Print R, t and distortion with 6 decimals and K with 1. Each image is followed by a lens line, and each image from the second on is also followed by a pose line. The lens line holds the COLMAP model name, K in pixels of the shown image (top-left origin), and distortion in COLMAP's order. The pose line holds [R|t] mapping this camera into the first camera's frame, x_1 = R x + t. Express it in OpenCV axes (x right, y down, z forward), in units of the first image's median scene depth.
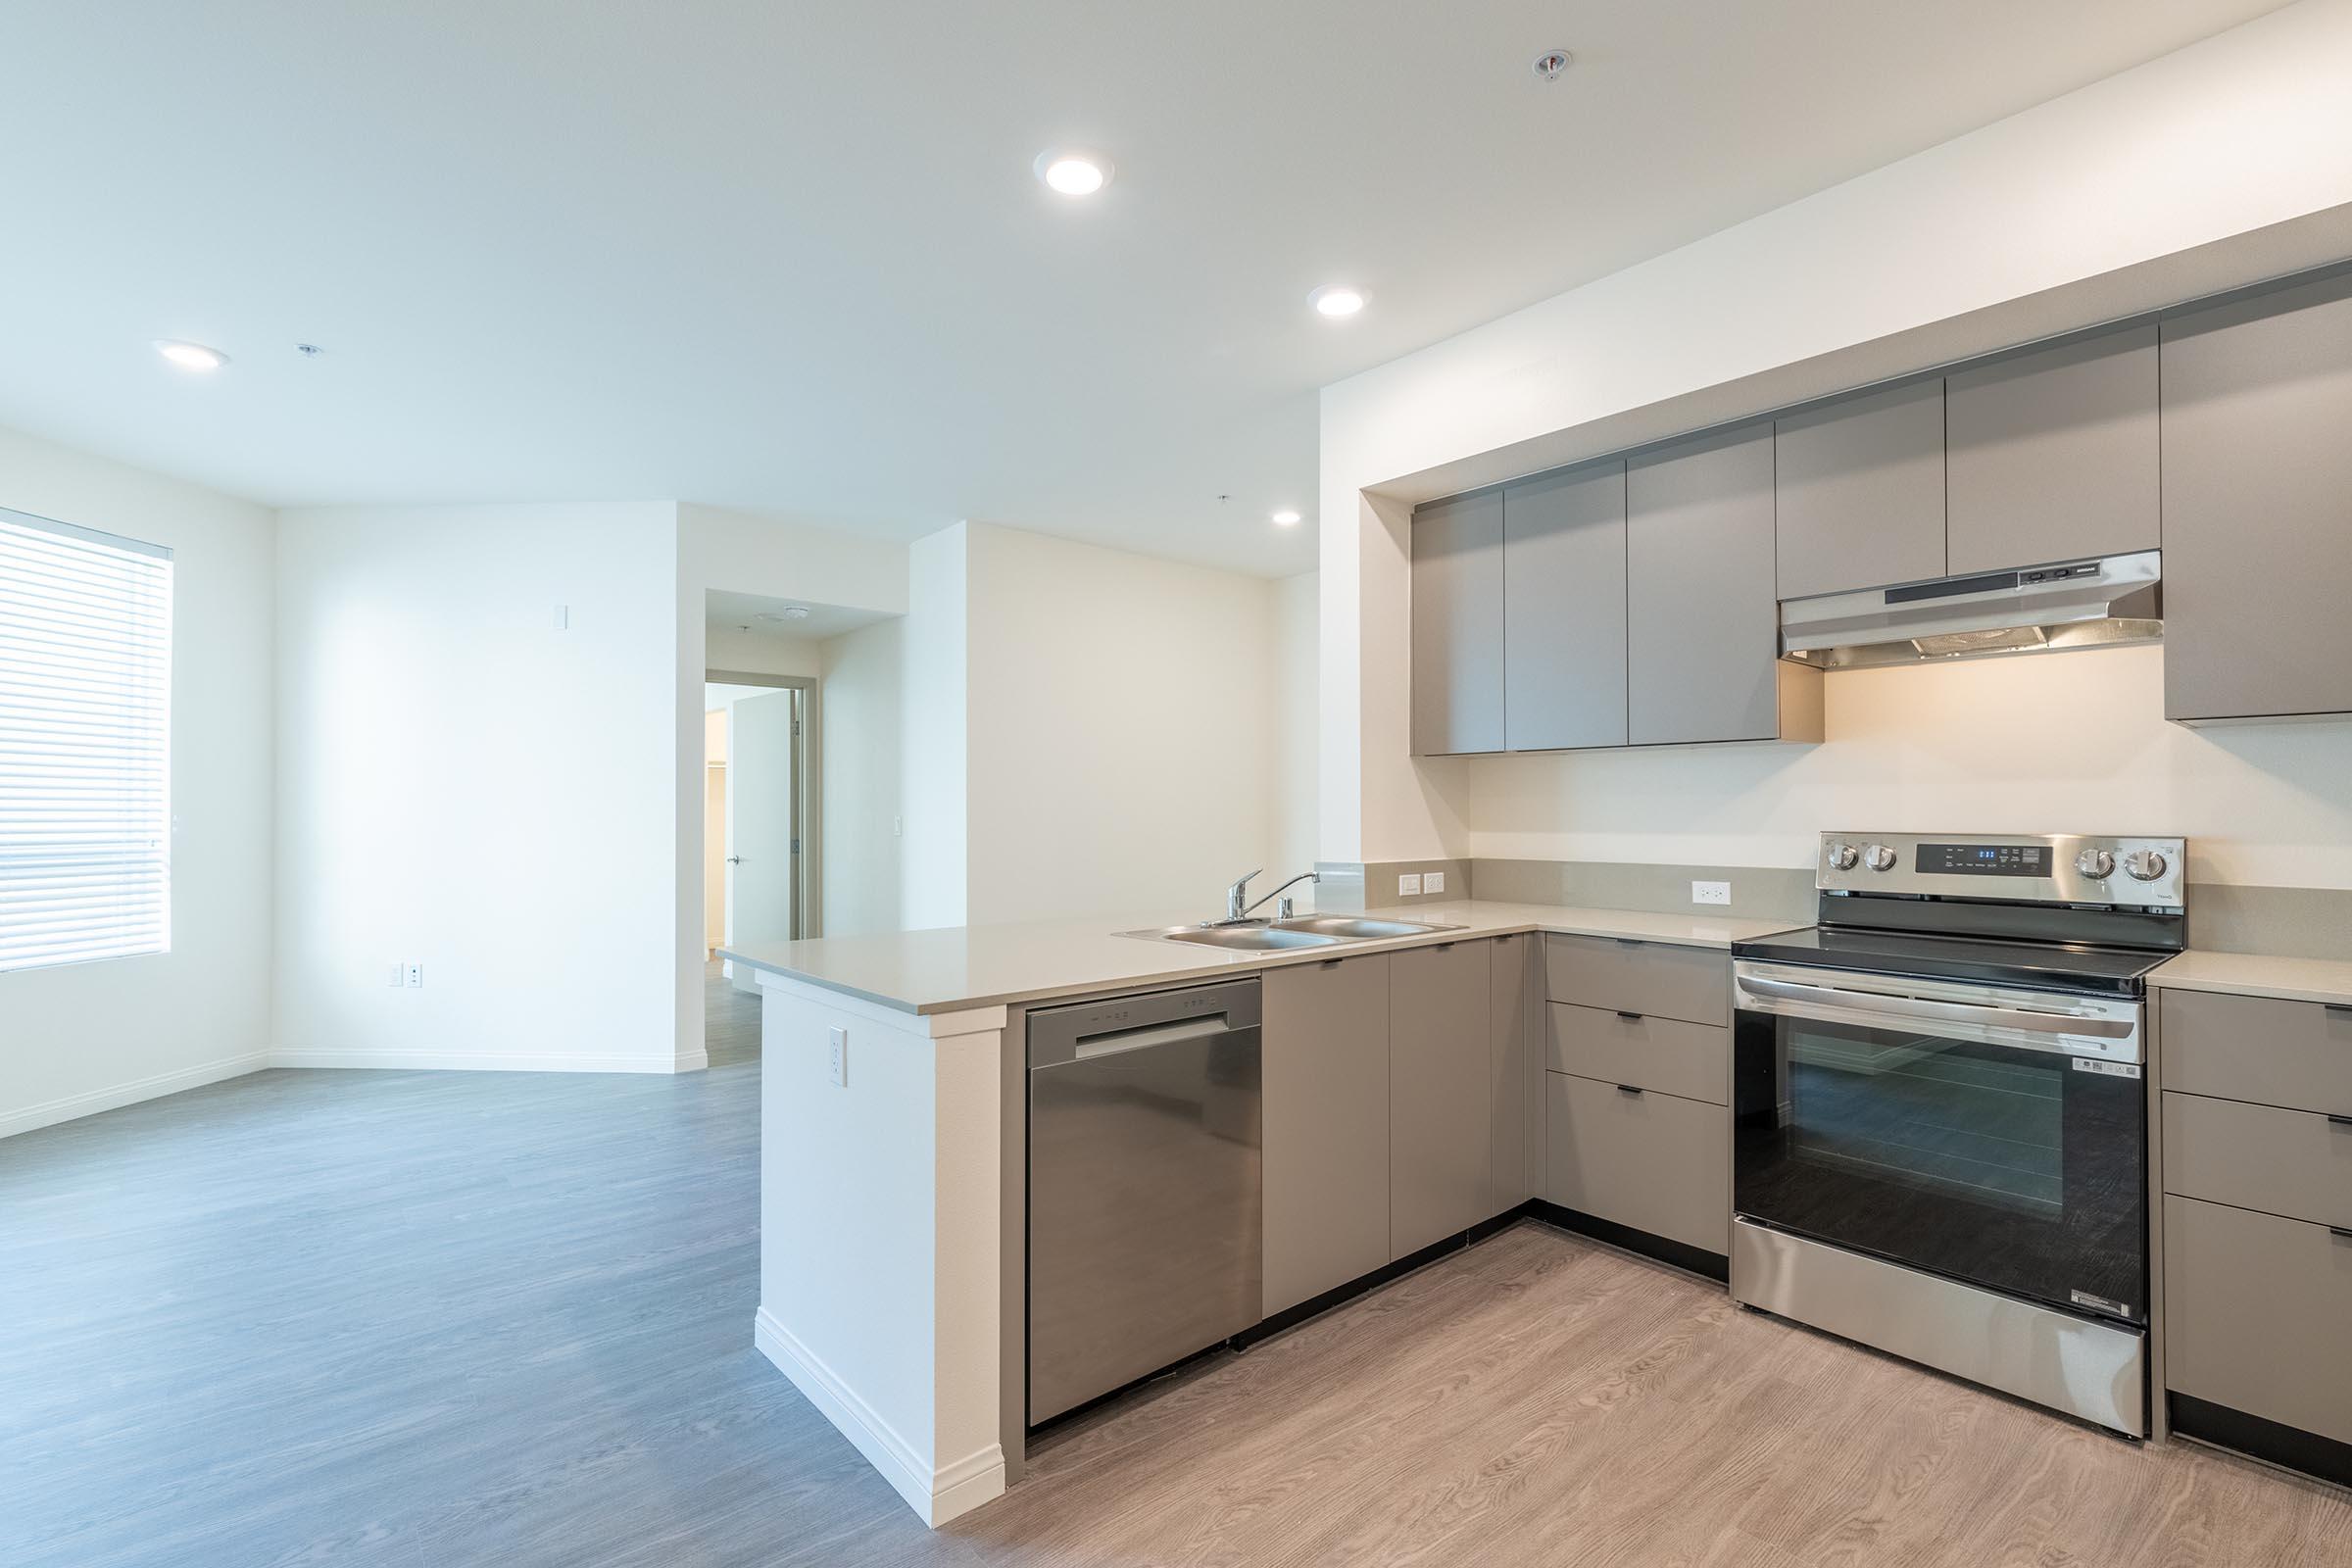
lens RADIAL K [[1064.4, 0, 1161.5], [0, 1064.4, 811.8], [0, 0, 1]] dist [0.001938, 0.000377]
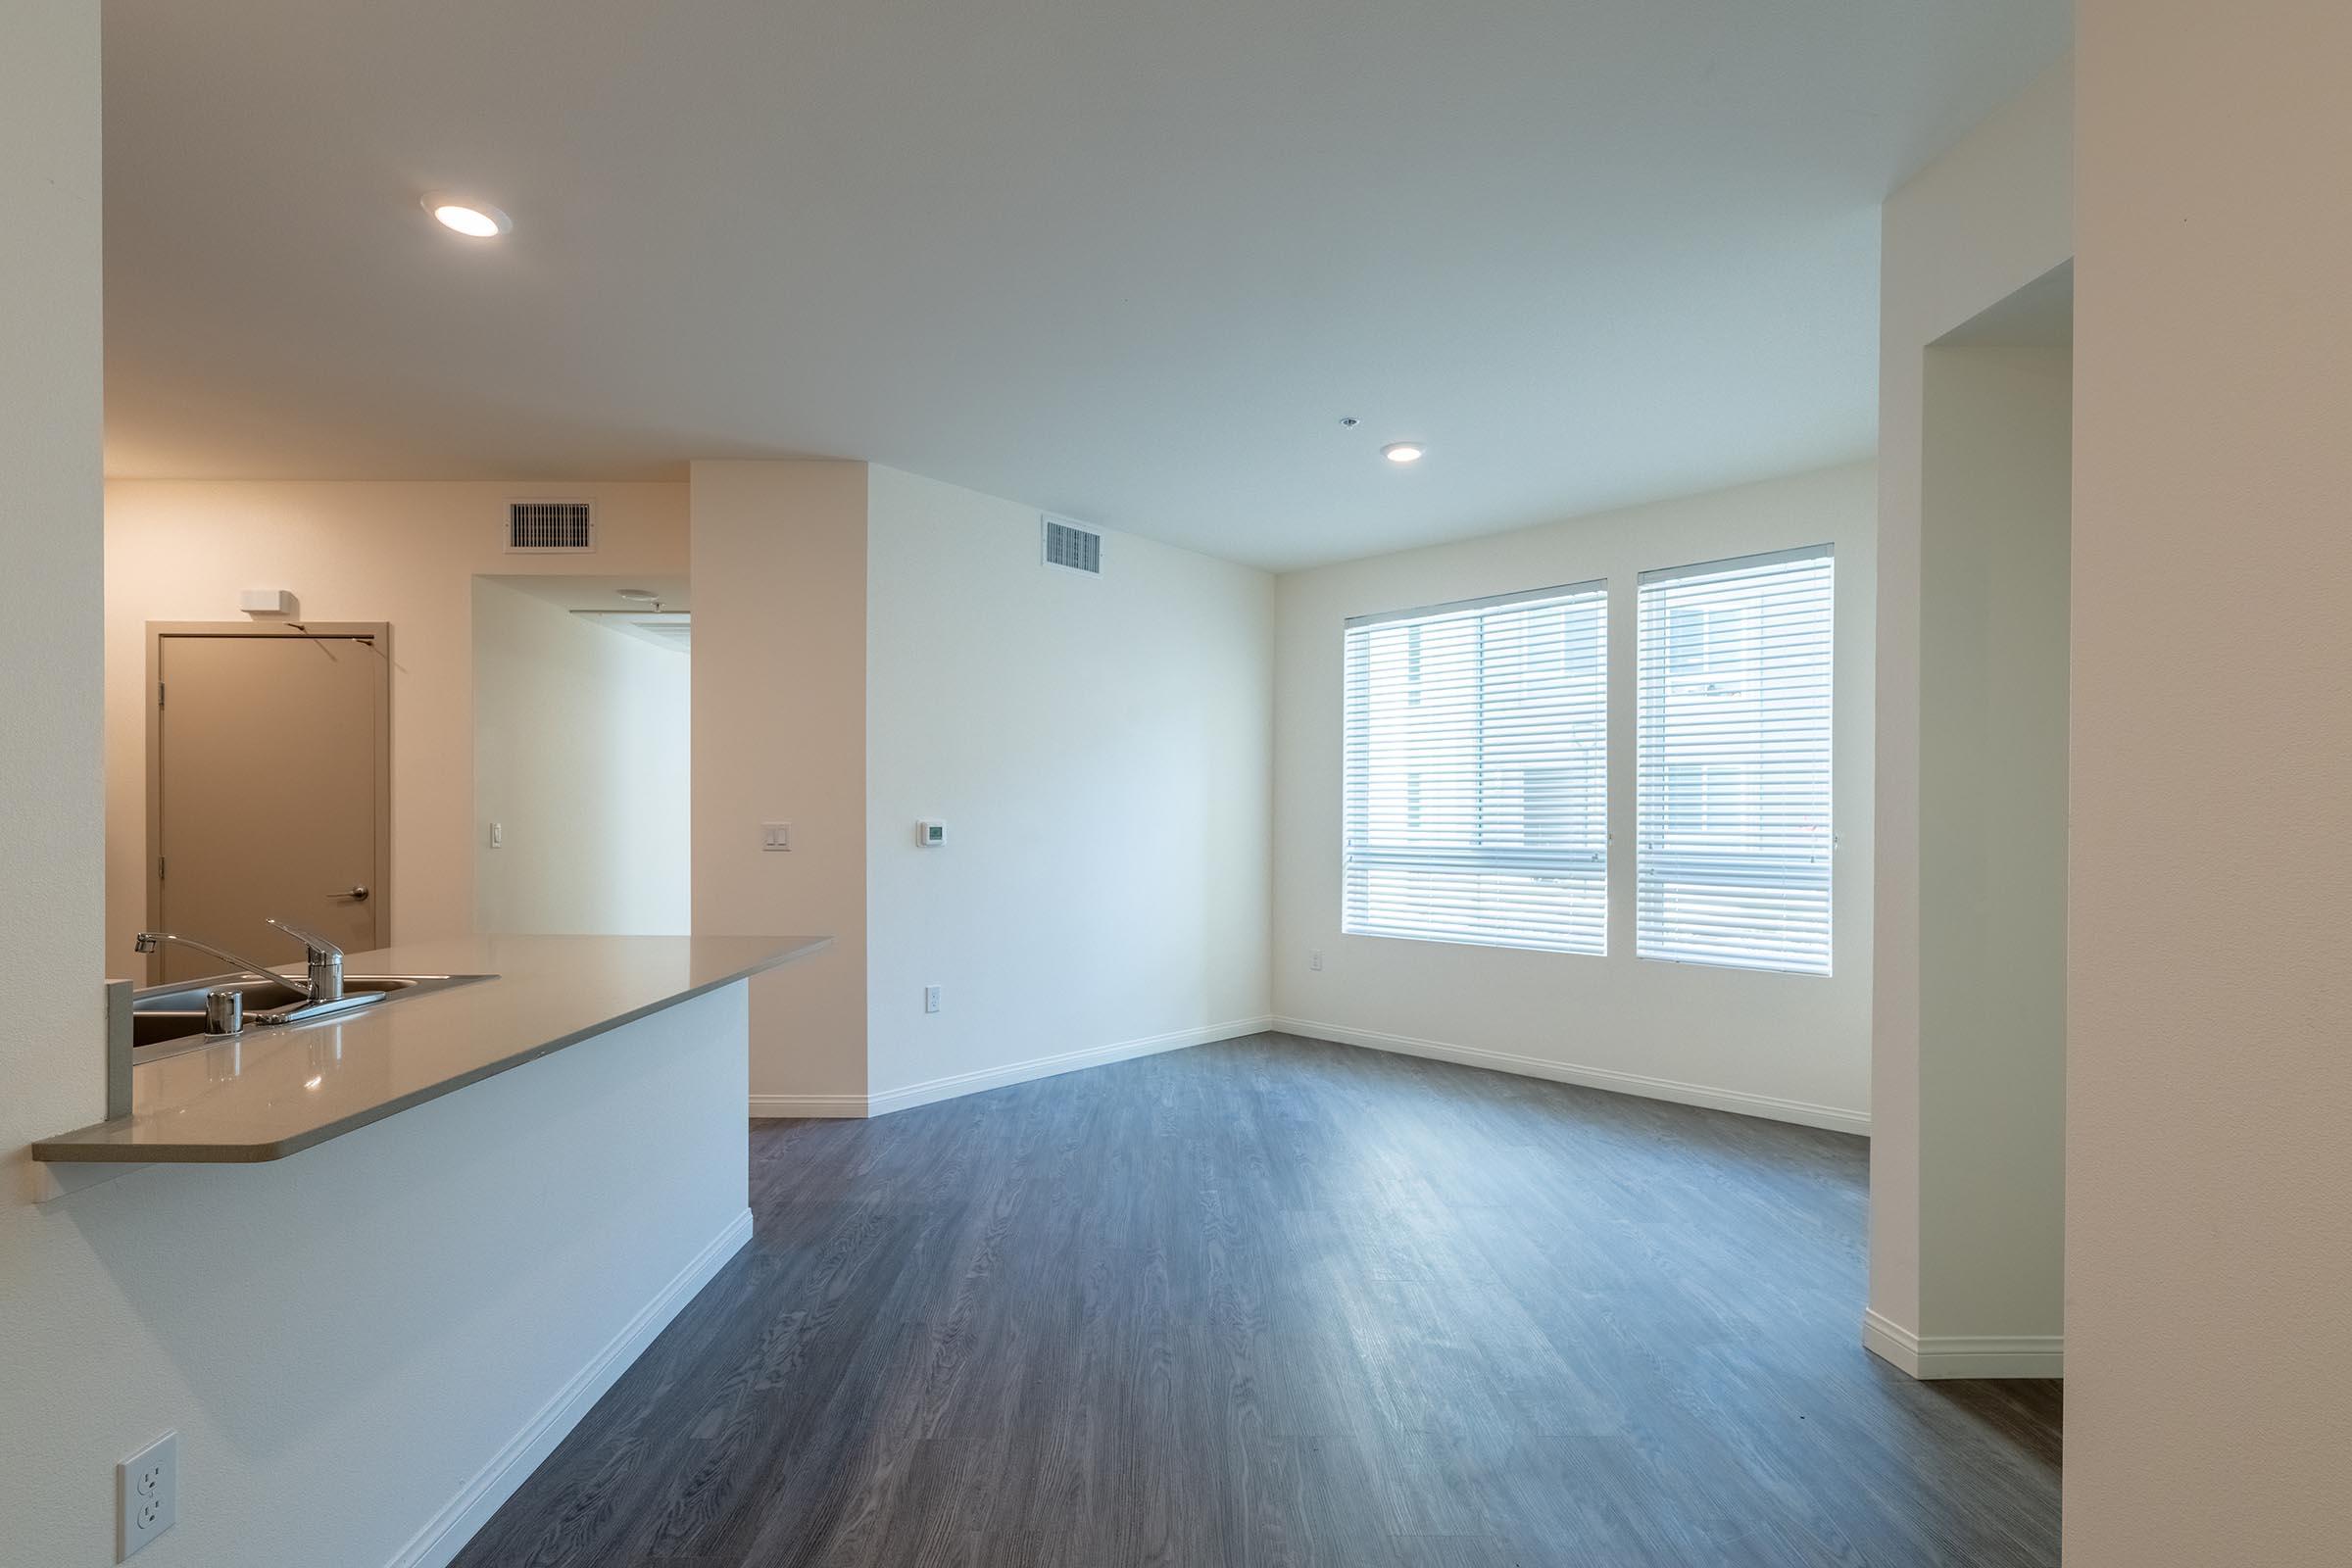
lens RADIAL K [[1064.4, 0, 1161.5], [0, 1064.4, 811.8], [0, 0, 1]] dist [0.001938, 0.000377]
pose [[-0.626743, -0.010769, -0.779152, 0.226808], [-0.007466, 0.999942, -0.007815, -0.001819], [0.779190, 0.000919, -0.626787, 1.600954]]
